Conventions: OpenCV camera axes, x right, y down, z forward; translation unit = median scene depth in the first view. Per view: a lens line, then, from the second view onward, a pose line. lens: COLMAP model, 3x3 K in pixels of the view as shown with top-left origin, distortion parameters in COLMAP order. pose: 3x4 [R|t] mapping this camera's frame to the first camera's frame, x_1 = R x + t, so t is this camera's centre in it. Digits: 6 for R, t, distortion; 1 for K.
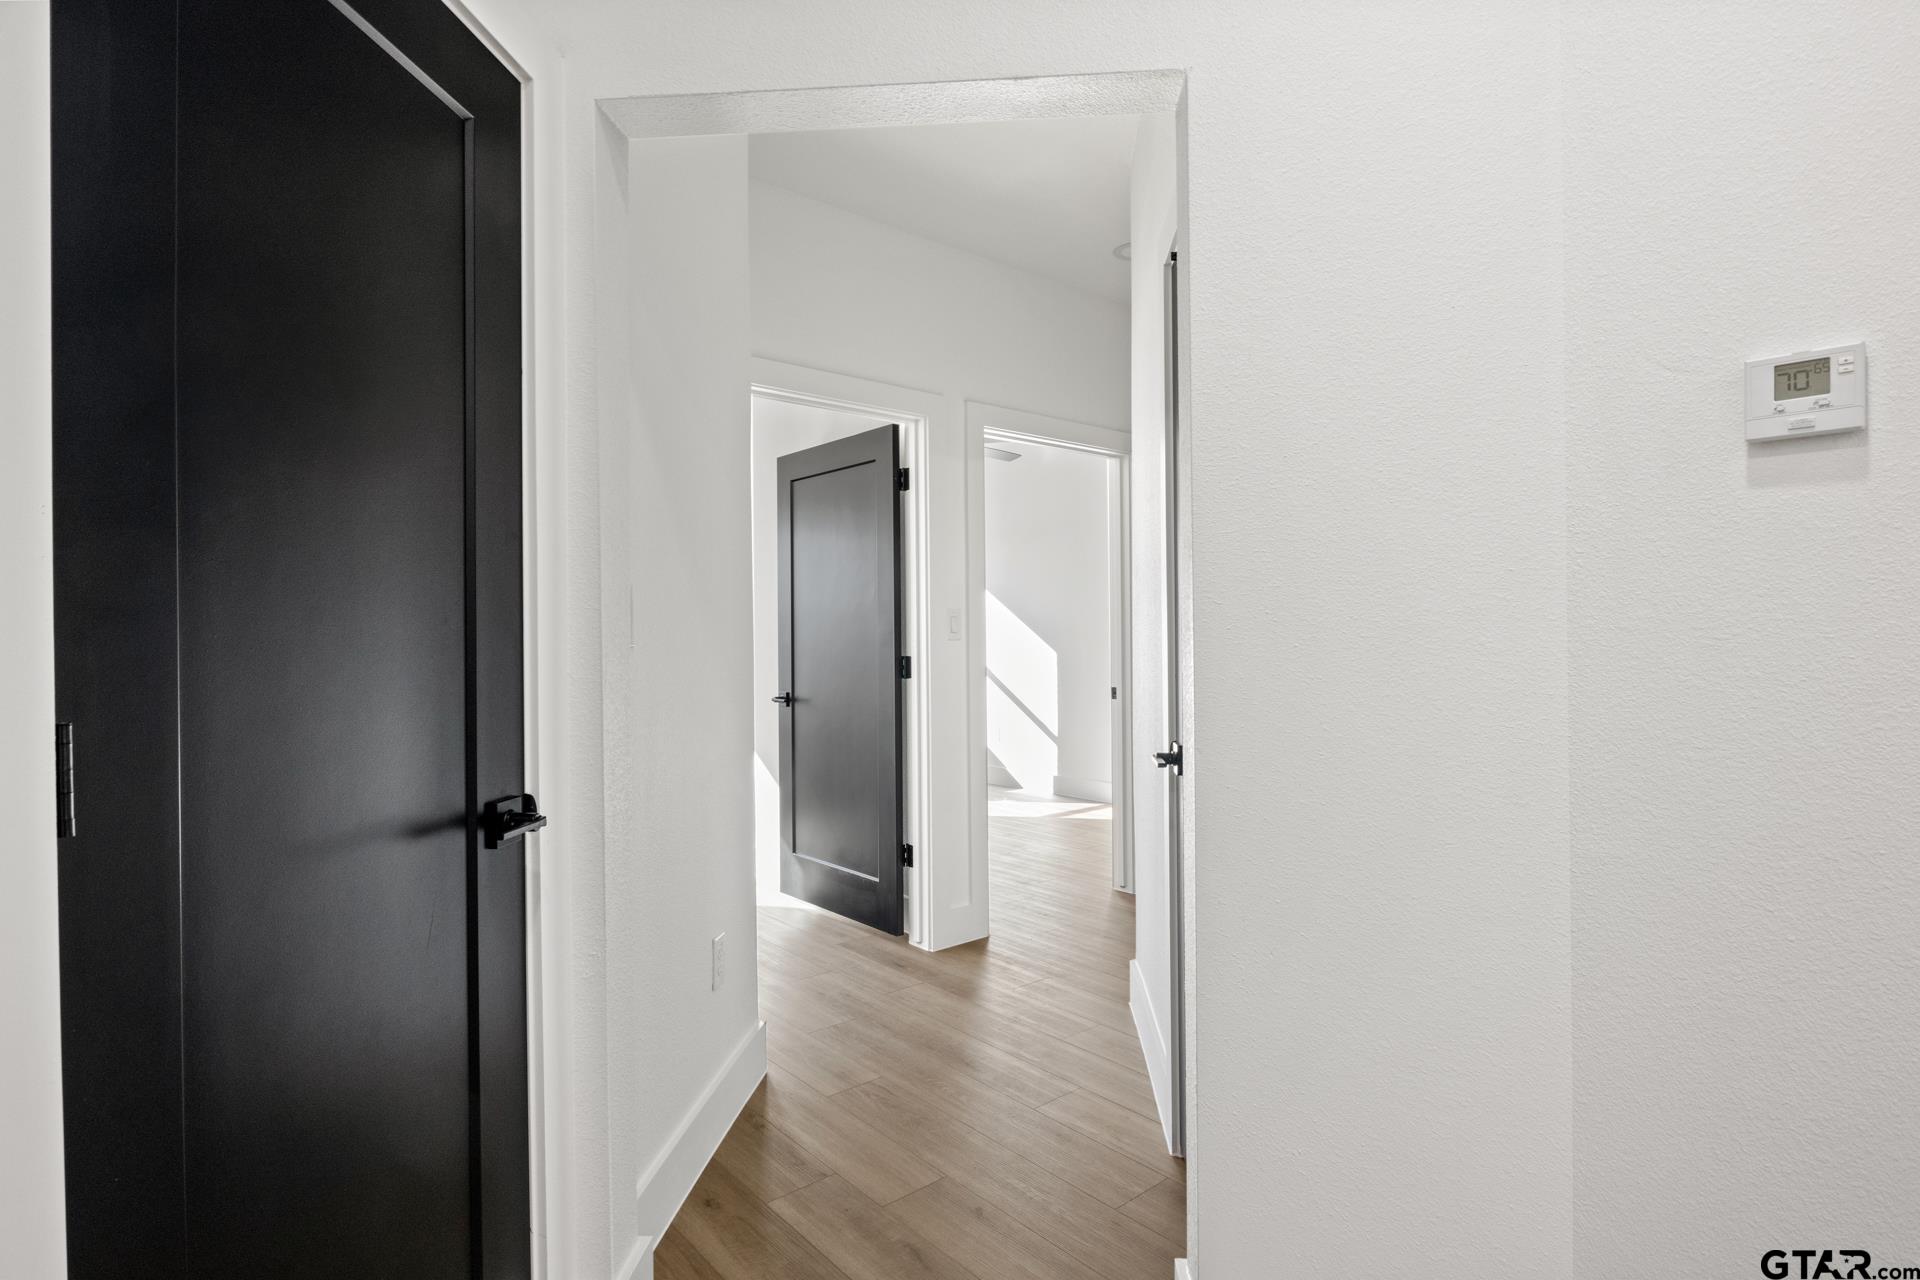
lens RADIAL K [[988.3, 0, 959.3], [0, 988.3, 640.8], [0, 0, 1]] dist [-0.002053, -0.000292]
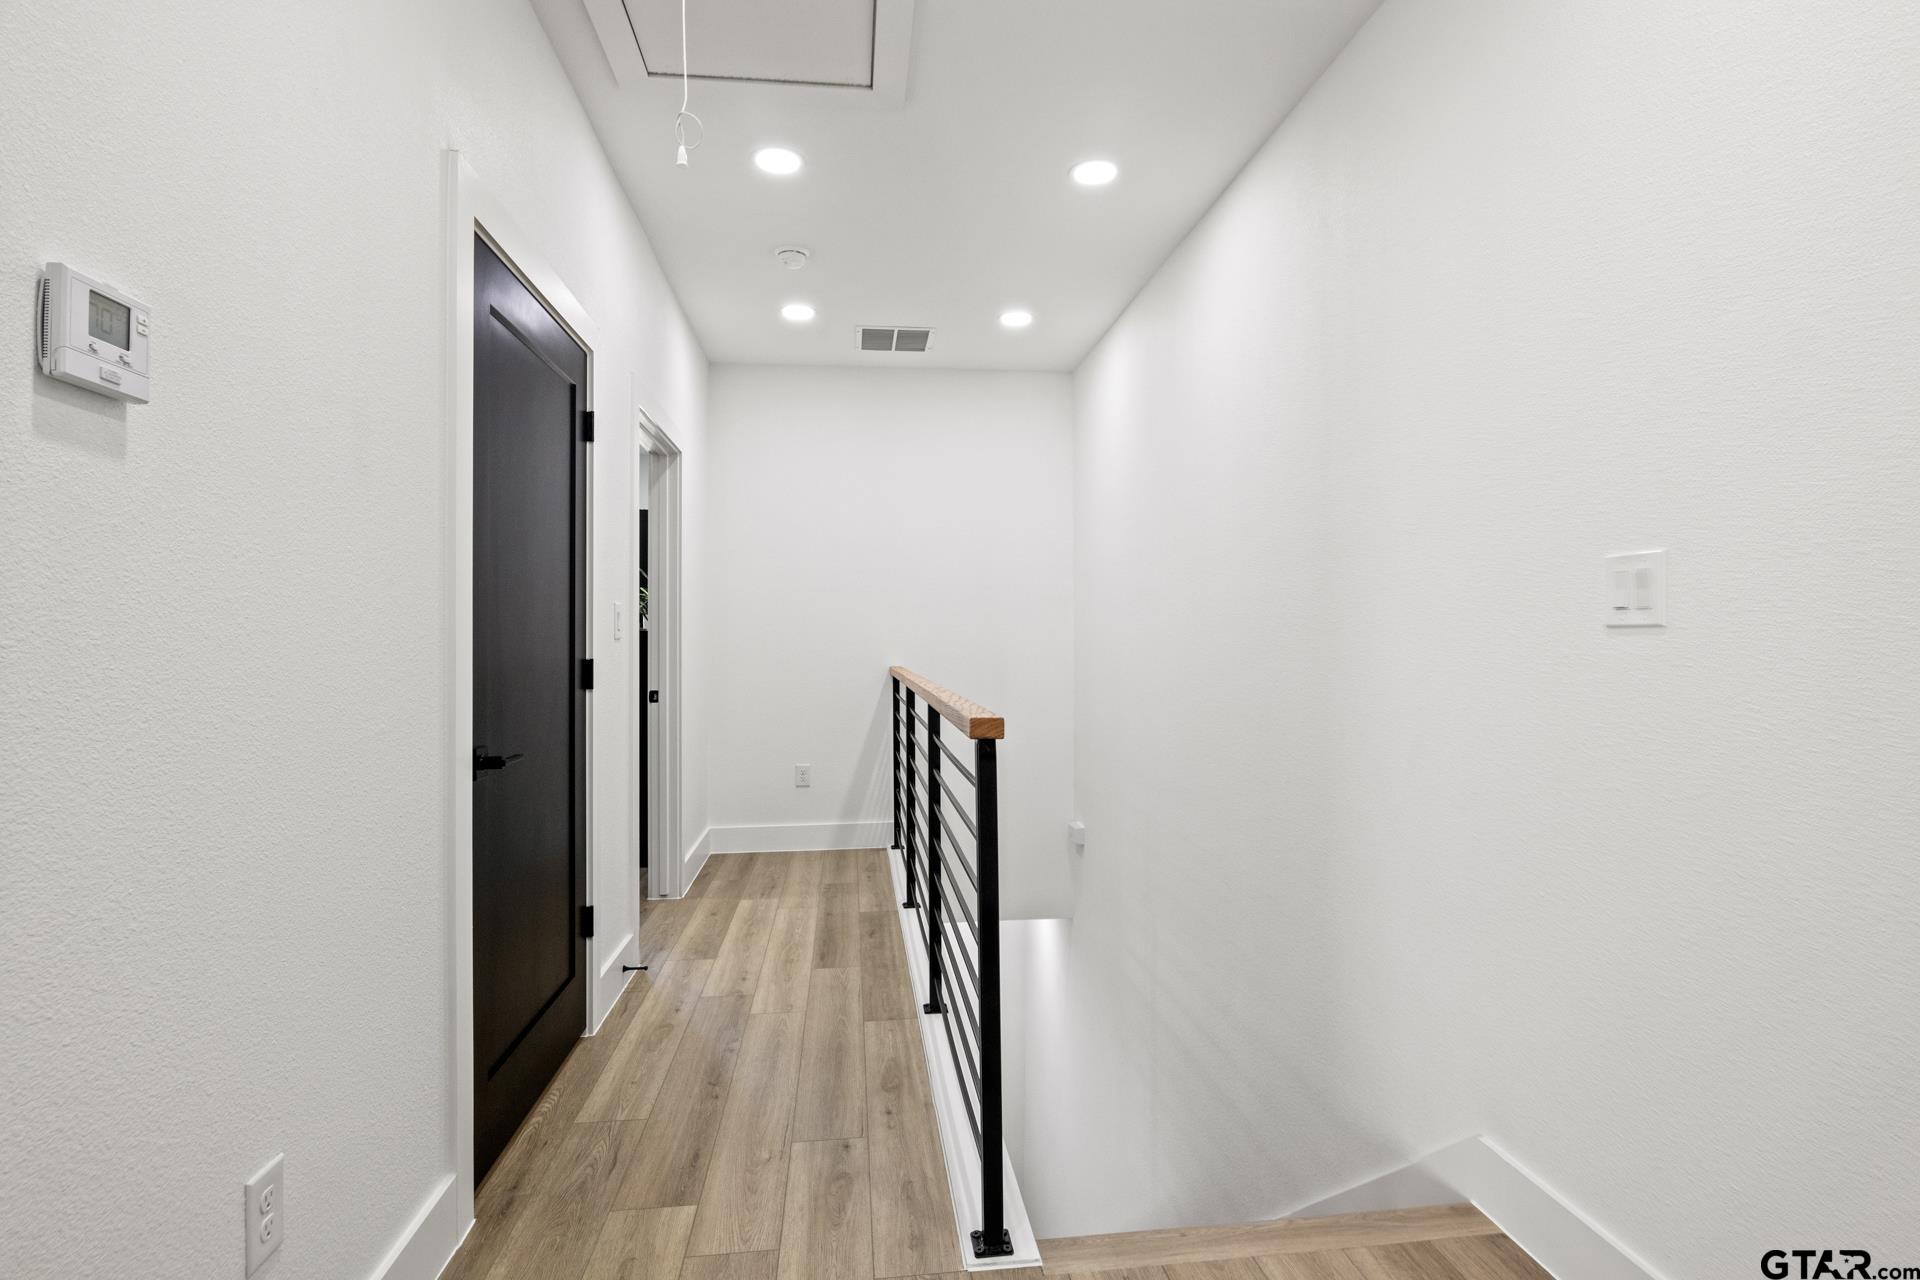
lens RADIAL K [[988.3, 0, 962.2], [0, 988.3, 636.3], [0, 0, 1]] dist [-0.002053, -0.000292]
pose [[-0.829130, 0.012176, 0.558924, -0.158760], [0.010312, 0.999926, -0.006486, 0.002019], [-0.558961, 0.000386, -0.829194, 1.275843]]
